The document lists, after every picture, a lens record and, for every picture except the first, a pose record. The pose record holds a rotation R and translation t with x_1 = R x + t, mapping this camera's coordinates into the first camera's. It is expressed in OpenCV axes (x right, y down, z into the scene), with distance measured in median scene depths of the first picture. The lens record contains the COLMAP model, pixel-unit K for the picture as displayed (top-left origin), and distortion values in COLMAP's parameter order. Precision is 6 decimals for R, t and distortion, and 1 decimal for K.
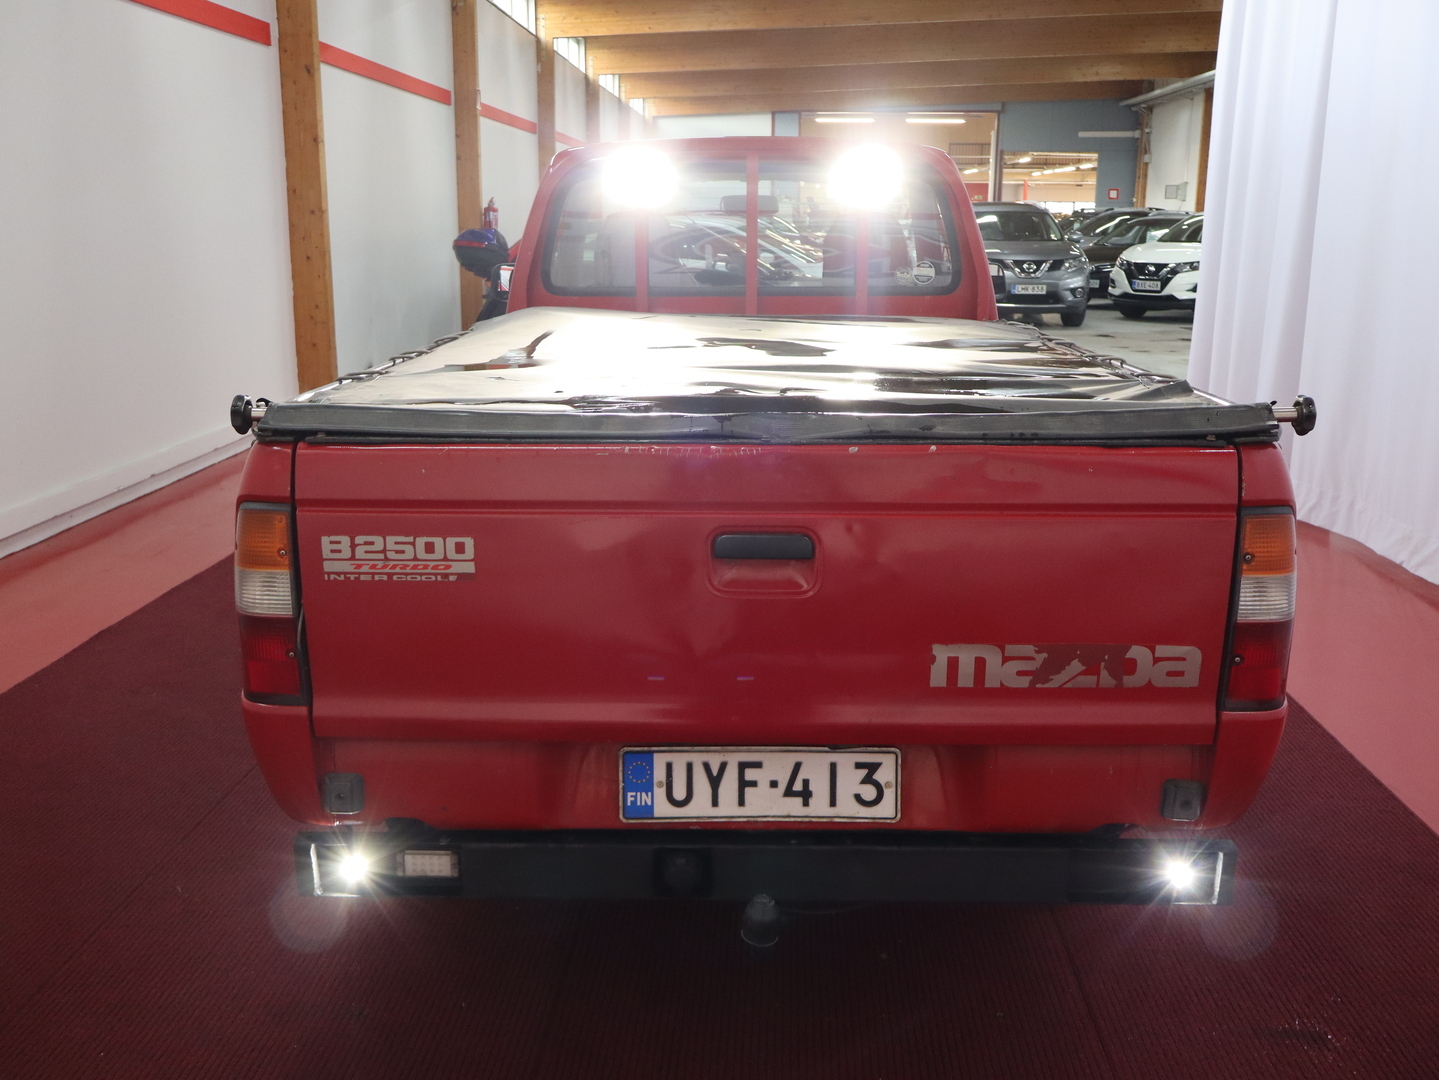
lens RADIAL K [[1364.5, 0, 719.8], [0, 1364.5, 530.9], [0, 0, 1]] dist [-0.000780, -0.004660]
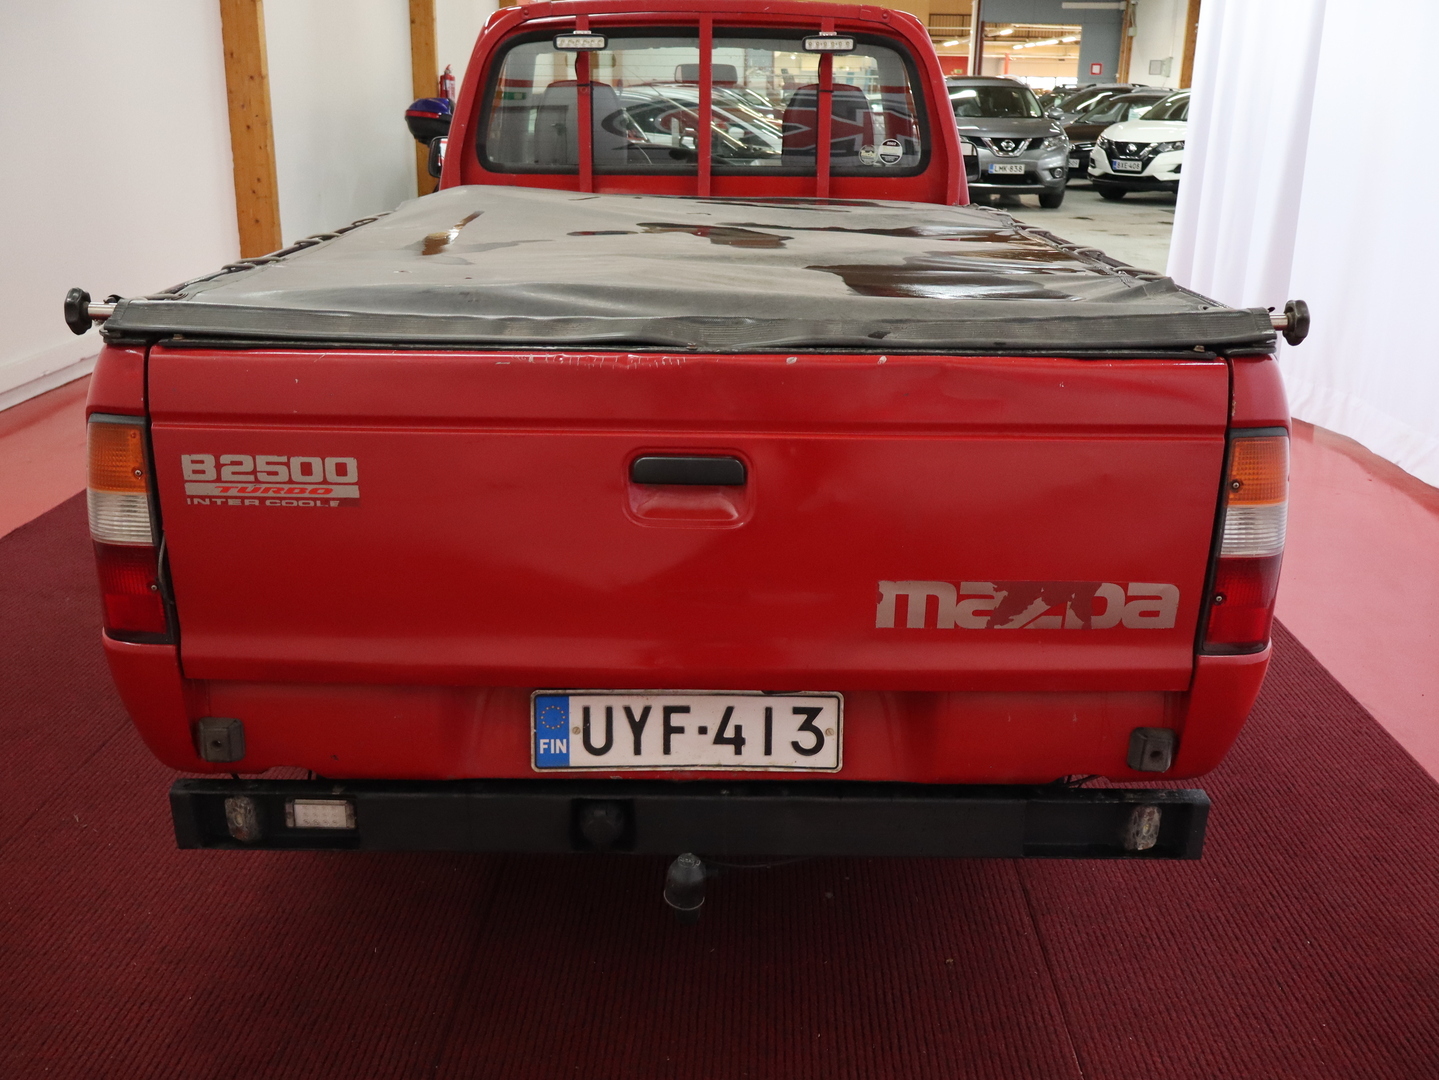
lens RADIAL K [[1364.5, 0, 719.8], [0, 1364.5, 530.9], [0, 0, 1]] dist [-0.000780, -0.004660]
pose [[0.999783, 0.005146, 0.020198, 0.025589], [-0.006882, 0.996201, 0.086814, -0.019204], [-0.019674, -0.086934, 0.996020, 0.090460]]
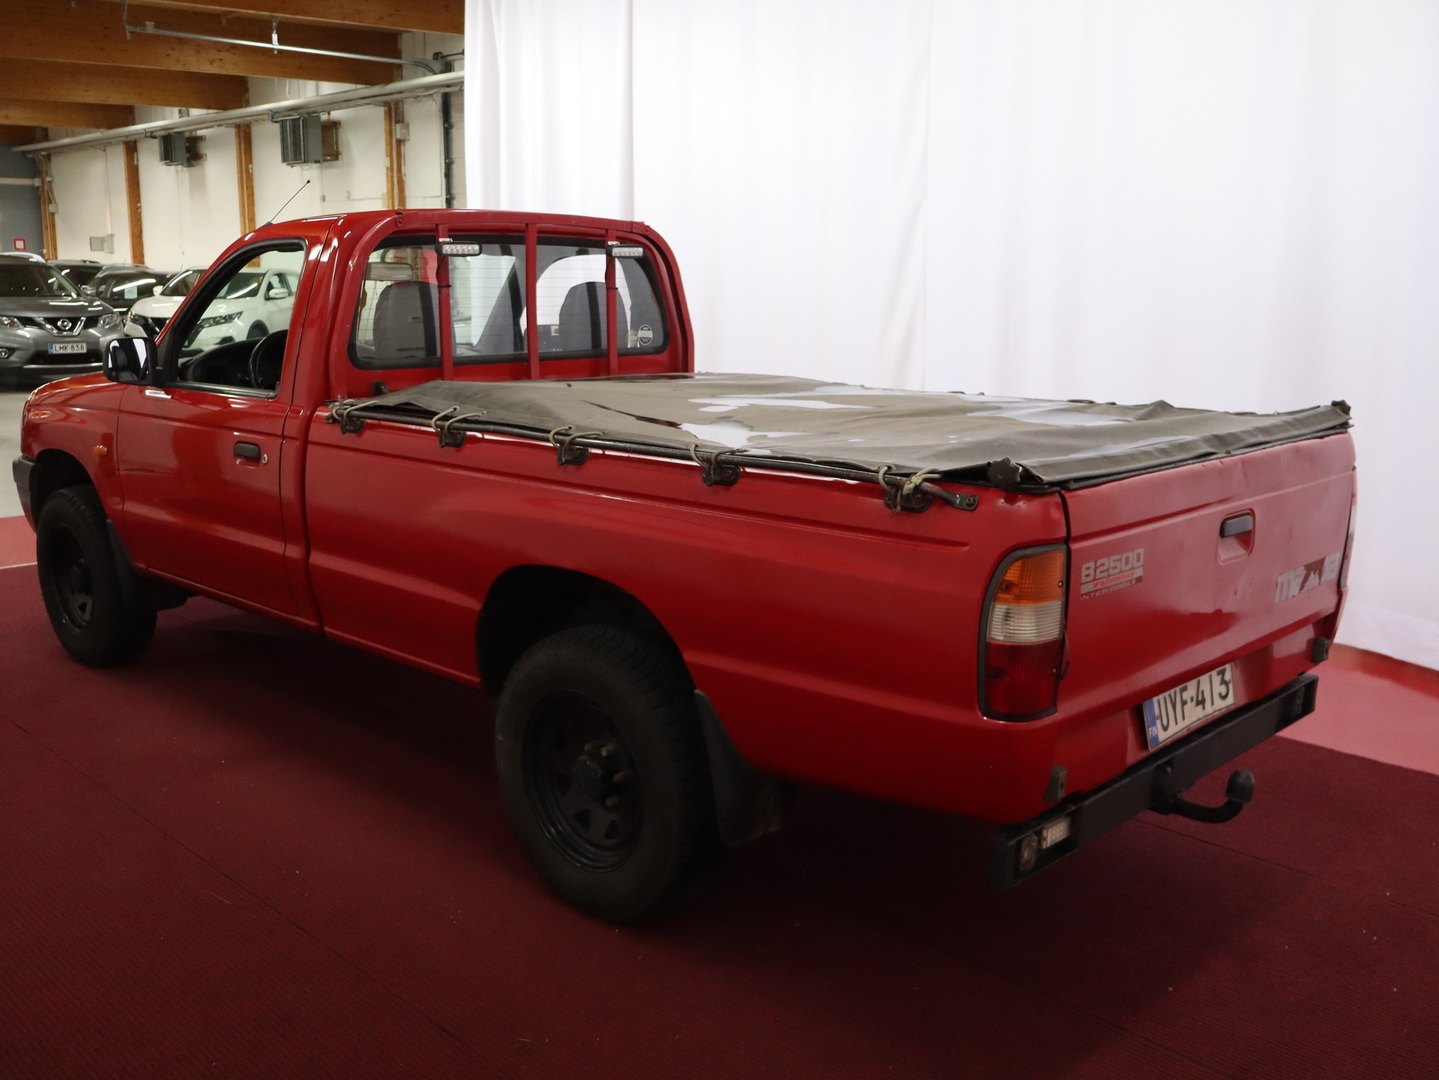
lens RADIAL K [[1364.5, 0, 719.8], [0, 1364.5, 530.9], [0, 0, 1]] dist [-0.000780, -0.004660]
pose [[0.679834, -0.131849, 0.721416, -1.031044], [0.157140, 0.987047, 0.032314, -0.086431], [-0.716333, 0.091395, 0.691747, 0.288512]]
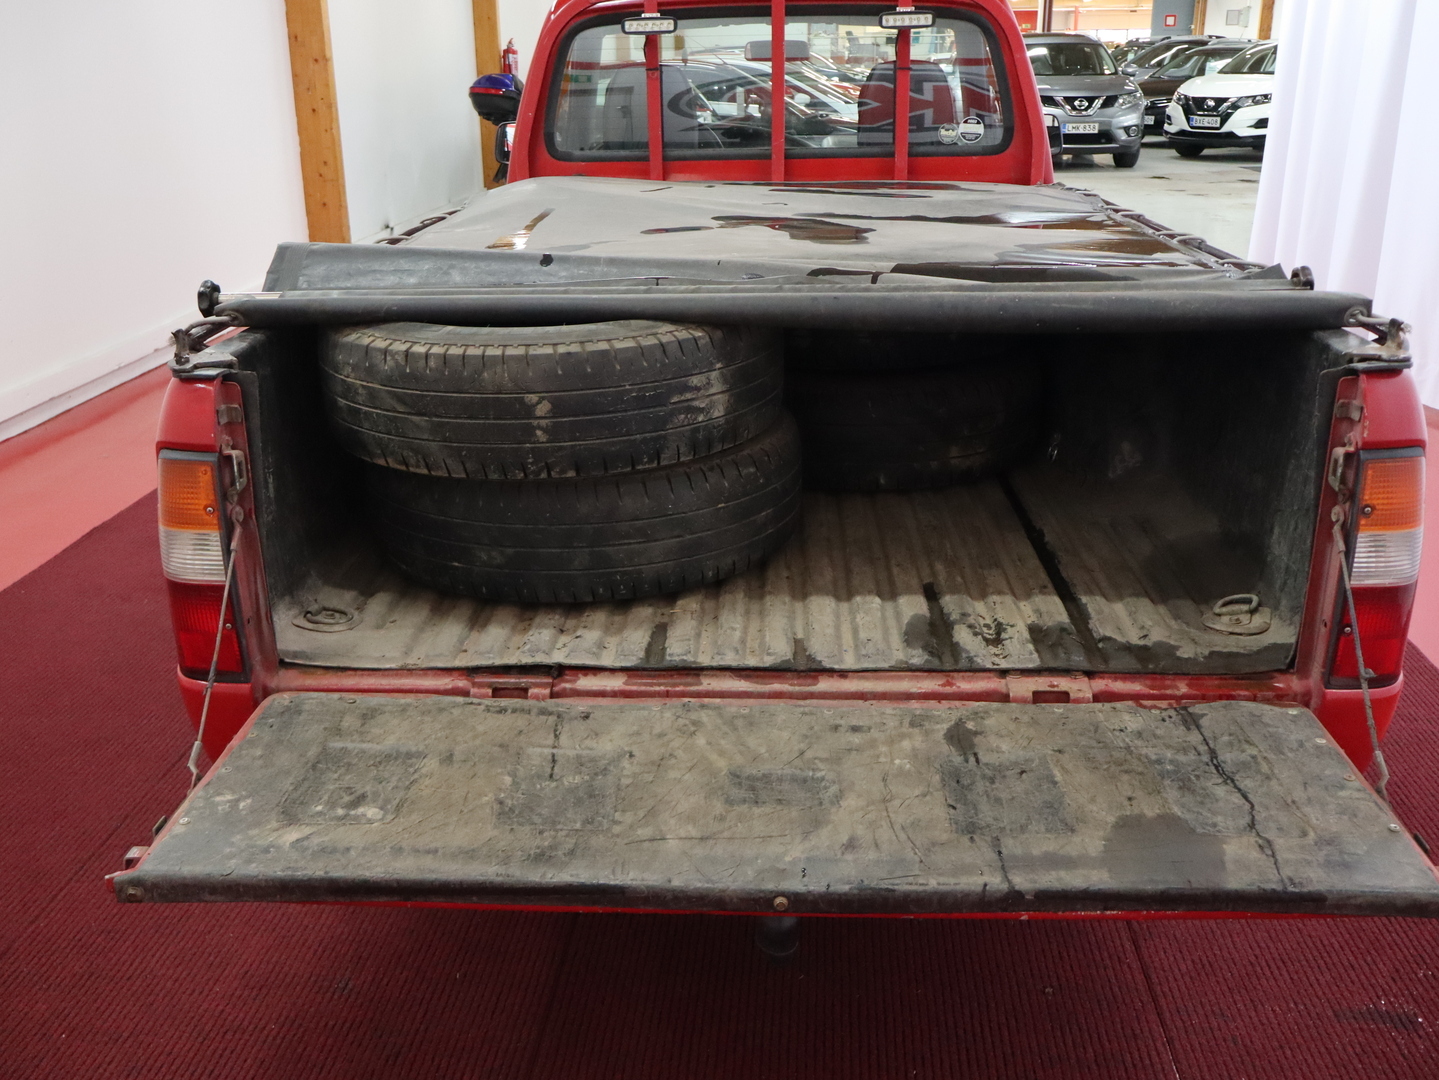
lens RADIAL K [[1367.0, 0, 716.5], [0, 1367.0, 531.9], [0, 0, 1]] dist [-0.006394, 0.000391]
pose [[0.999508, -0.005180, -0.030938, 0.014676], [0.008631, 0.993617, 0.112472, -0.047581], [0.030158, -0.112684, 0.993173, 0.125733]]
